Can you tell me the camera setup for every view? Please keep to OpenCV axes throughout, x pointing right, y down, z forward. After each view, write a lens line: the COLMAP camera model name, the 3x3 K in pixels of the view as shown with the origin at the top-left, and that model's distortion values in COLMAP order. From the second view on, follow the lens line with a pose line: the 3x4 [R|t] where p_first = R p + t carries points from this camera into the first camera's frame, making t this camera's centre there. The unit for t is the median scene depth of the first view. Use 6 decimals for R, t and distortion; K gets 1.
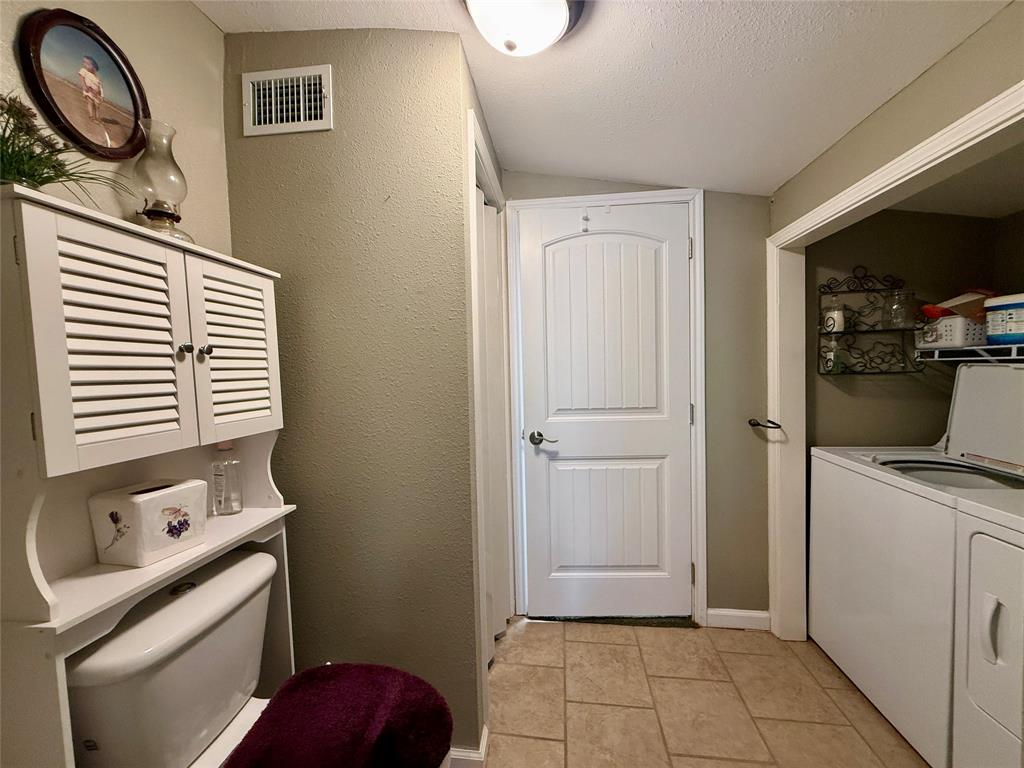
lens RADIAL K [[408.0, 0, 508.1], [0, 408.0, 385.4], [0, 0, 1]] dist [-0.000137, 0.000535]
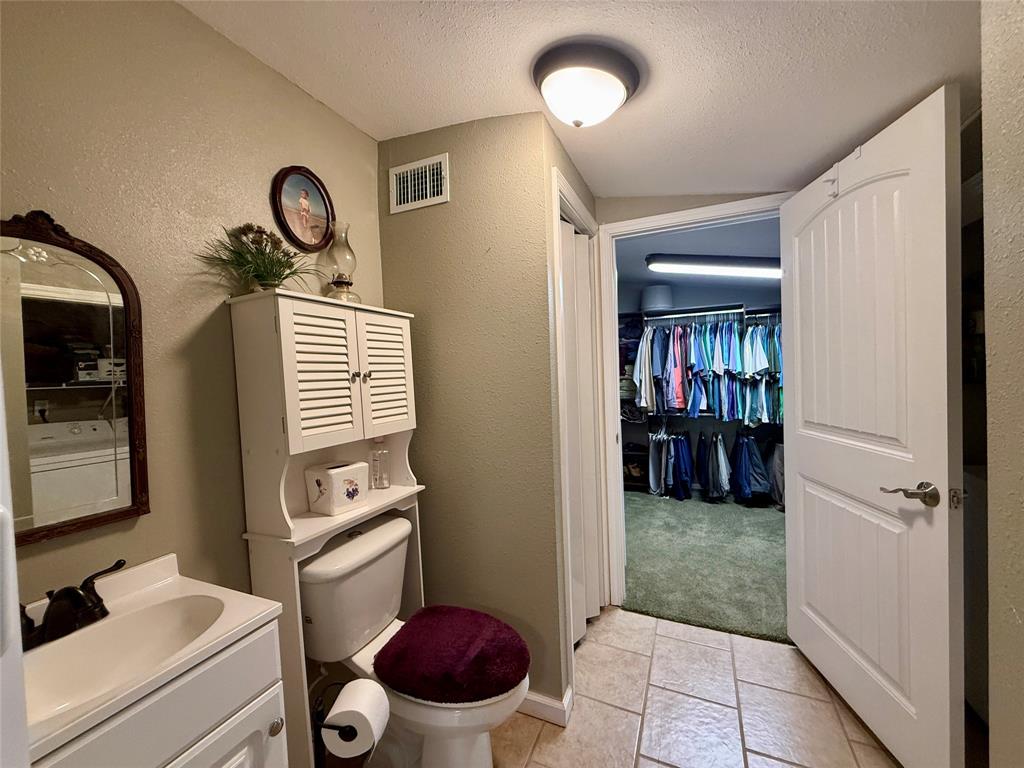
lens RADIAL K [[408.0, 0, 508.1], [0, 408.0, 385.4], [0, 0, 1]] dist [-0.000137, 0.000535]
pose [[0.954301, -0.004167, -0.298817, 0.169072], [0.003694, 0.999991, -0.002148, -0.038603], [0.298824, 0.000946, 0.954308, -0.234062]]
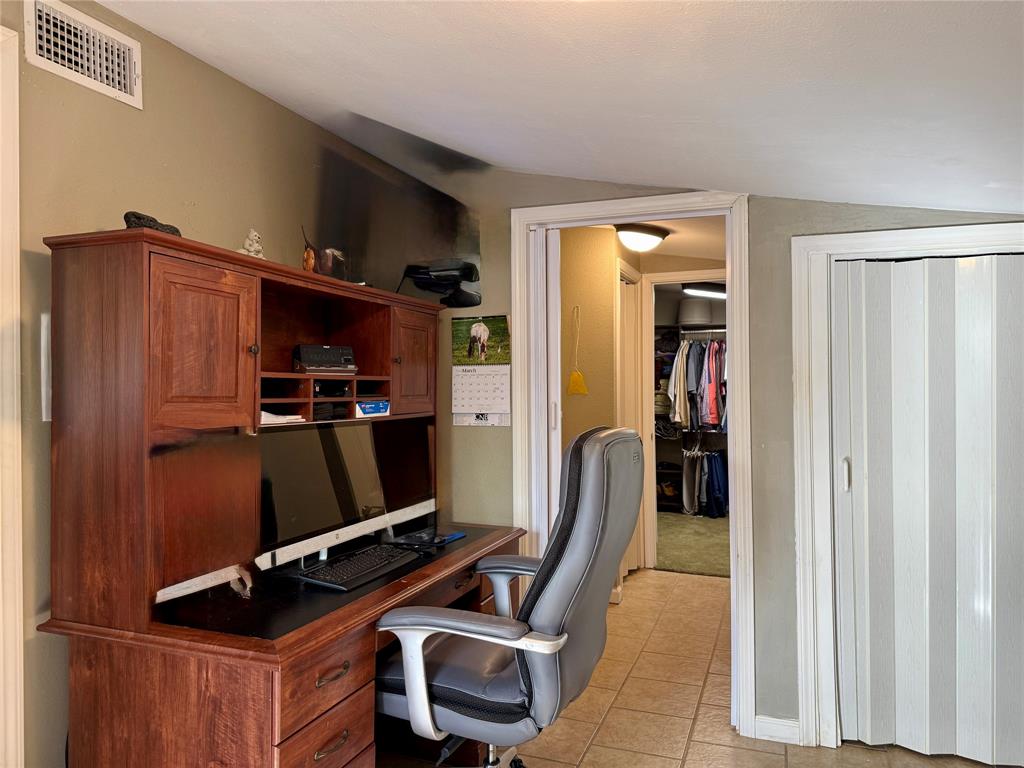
lens RADIAL K [[712.3, 0, 516.8], [0, 712.3, 388.2], [0, 0, 1]] dist [0.180949, -0.318888]
pose [[0.974547, 0.015979, -0.223613, 0.266038], [-0.021654, 0.999502, -0.022948, 0.029051], [0.223135, 0.027206, 0.974408, -3.006844]]
